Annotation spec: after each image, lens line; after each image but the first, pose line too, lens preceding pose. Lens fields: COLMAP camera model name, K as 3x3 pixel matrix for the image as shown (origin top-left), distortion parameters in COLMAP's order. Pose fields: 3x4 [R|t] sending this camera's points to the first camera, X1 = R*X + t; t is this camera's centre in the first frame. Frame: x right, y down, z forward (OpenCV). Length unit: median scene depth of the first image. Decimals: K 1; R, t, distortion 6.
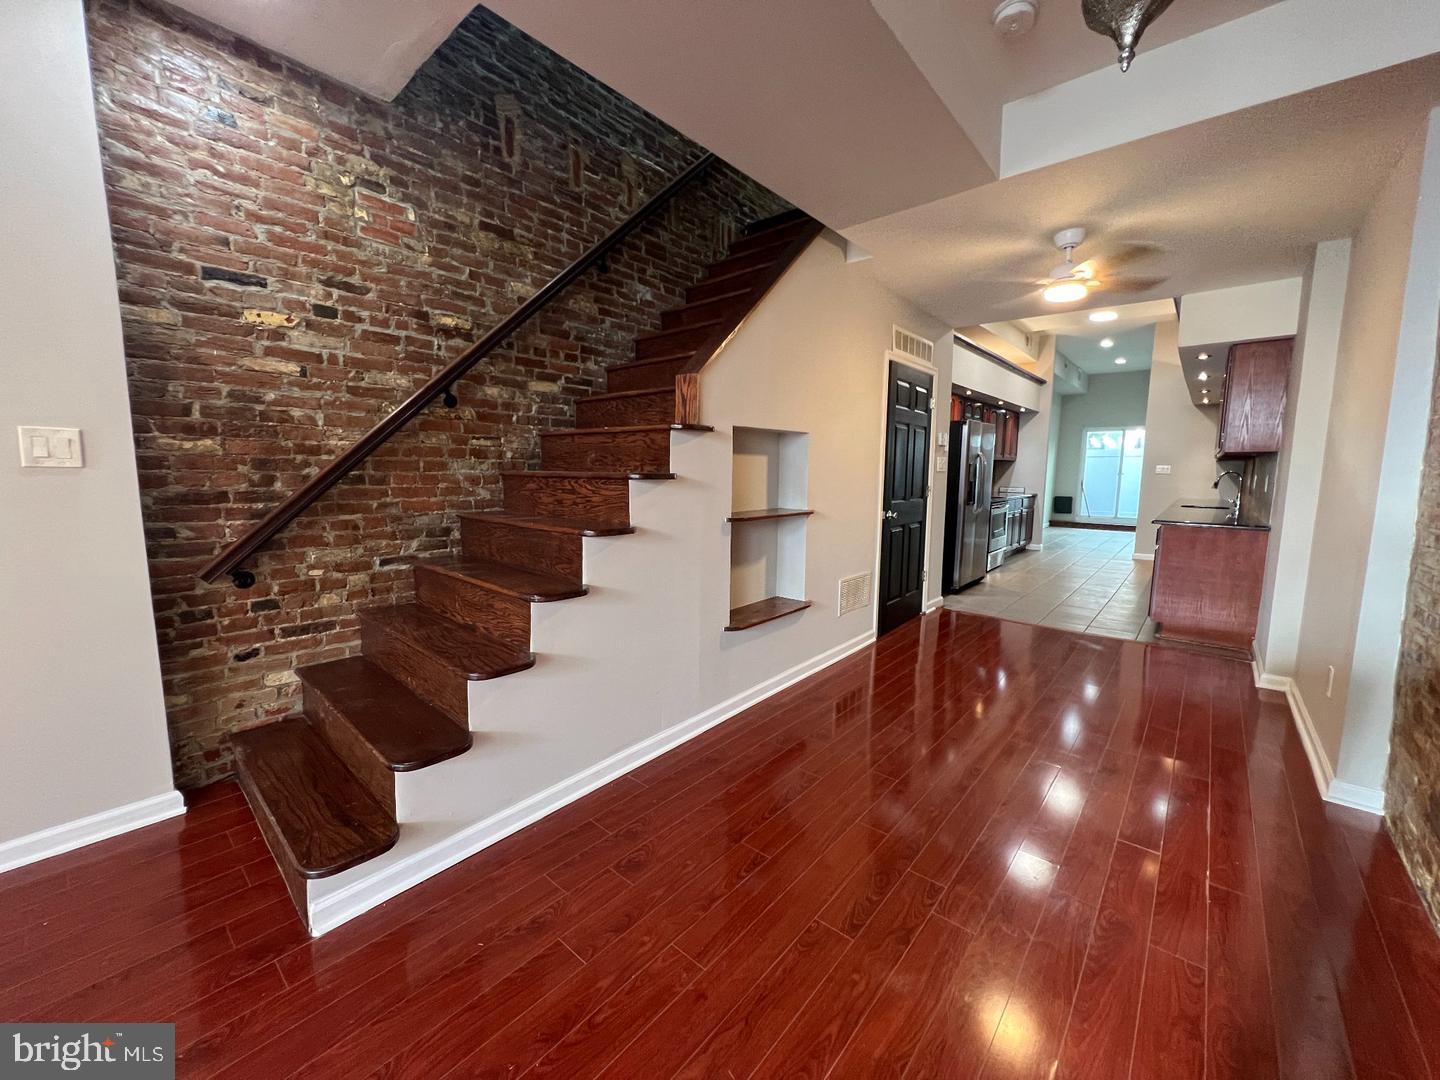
lens RADIAL K [[570.8, 0, 724.8], [0, 570.8, 539.4], [0, 0, 1]] dist [-0.003790, -0.000410]
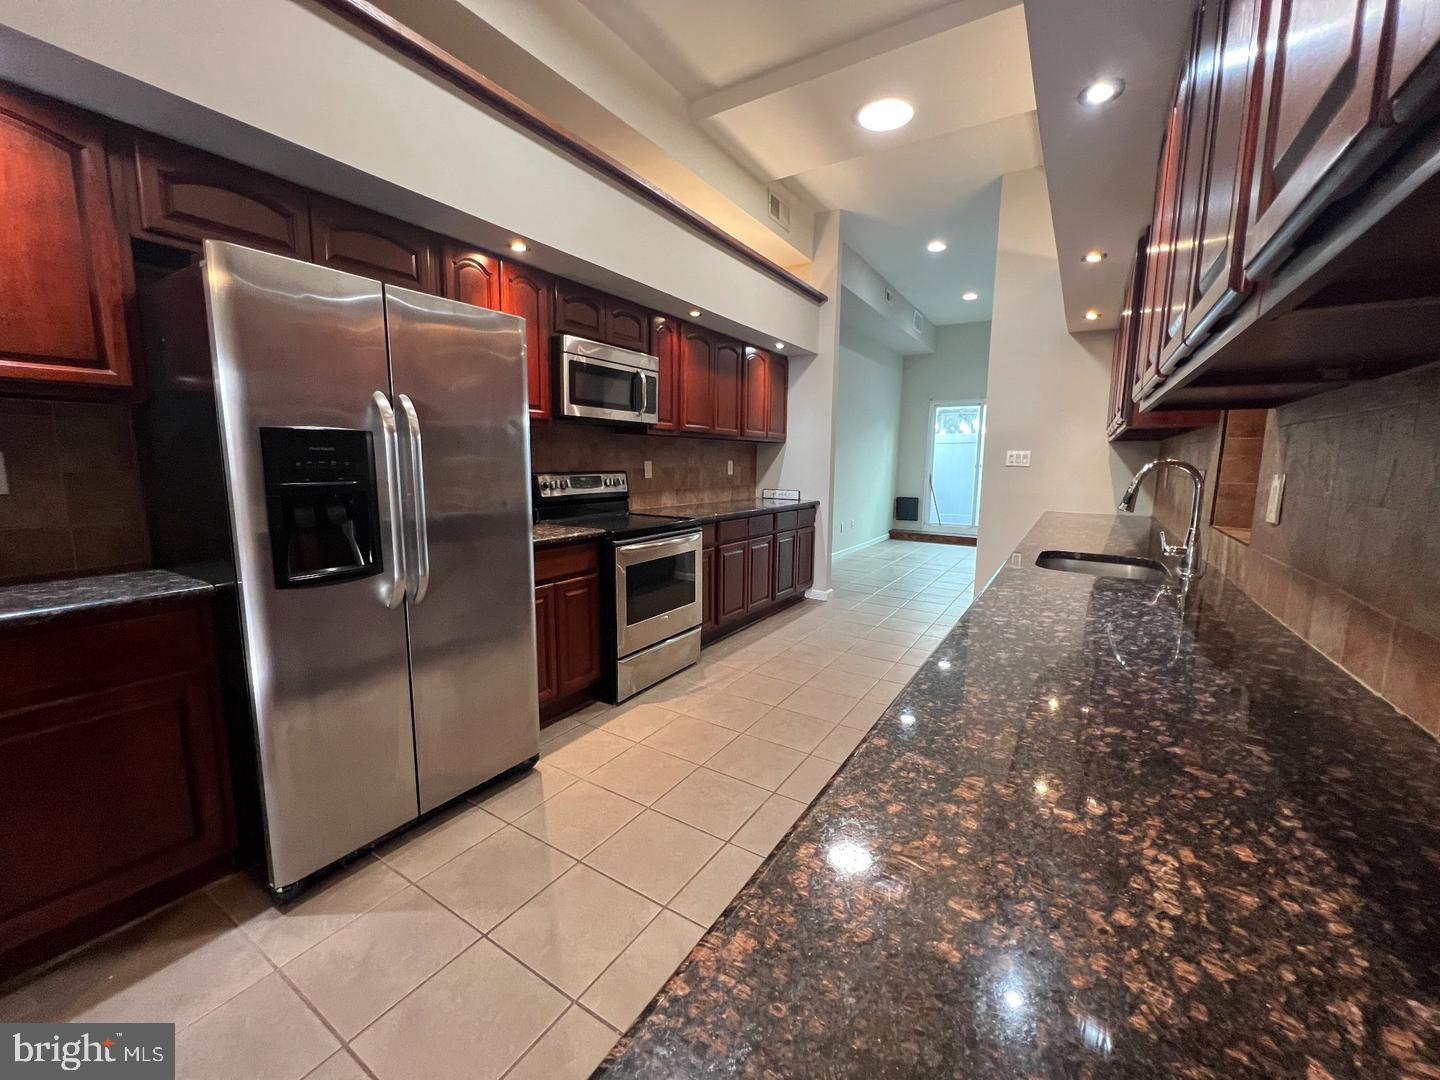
lens RADIAL K [[570.8, 0, 717.0], [0, 570.8, 540.1], [0, 0, 1]] dist [-0.003790, -0.000410]
pose [[0.990752, -0.013994, 0.134962, 0.382179], [0.011875, 0.999793, 0.016496, -0.054105], [-0.135165, -0.014740, 0.990713, 0.466564]]
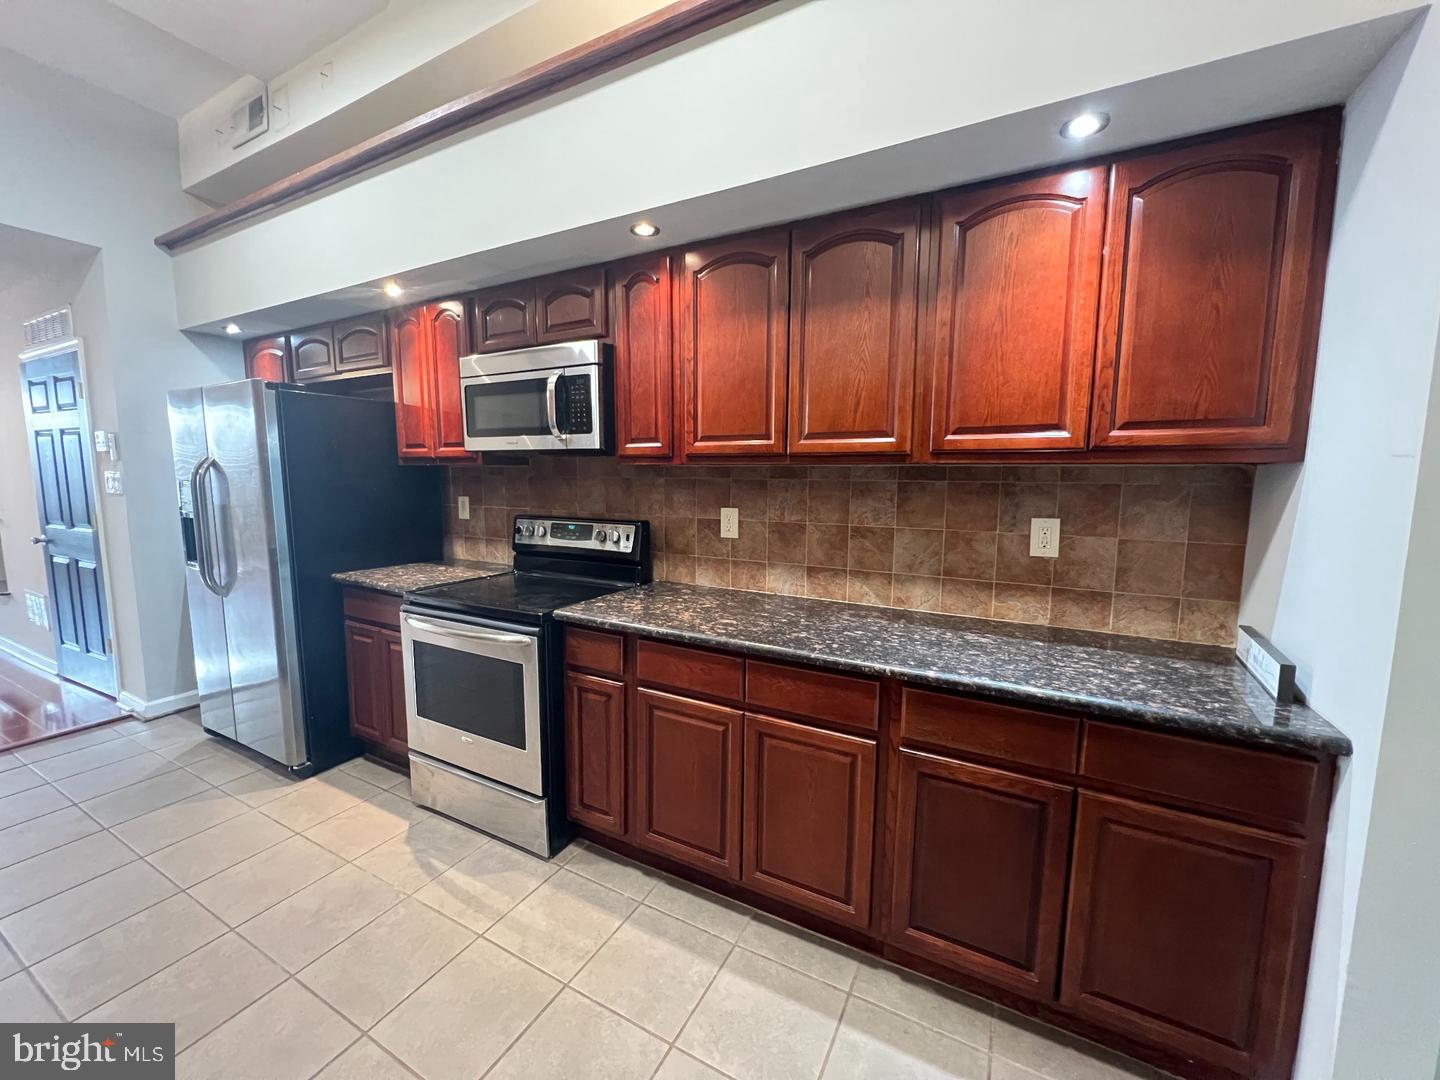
lens RADIAL K [[570.8, 0, 722.2], [0, 570.8, 540.0], [0, 0, 1]] dist [-0.003790, -0.000410]
pose [[0.206748, 0.109194, -0.972282, 0.653116], [-0.125313, 0.988523, 0.084371, -0.119411], [0.970336, 0.104396, 0.218059, 0.879915]]
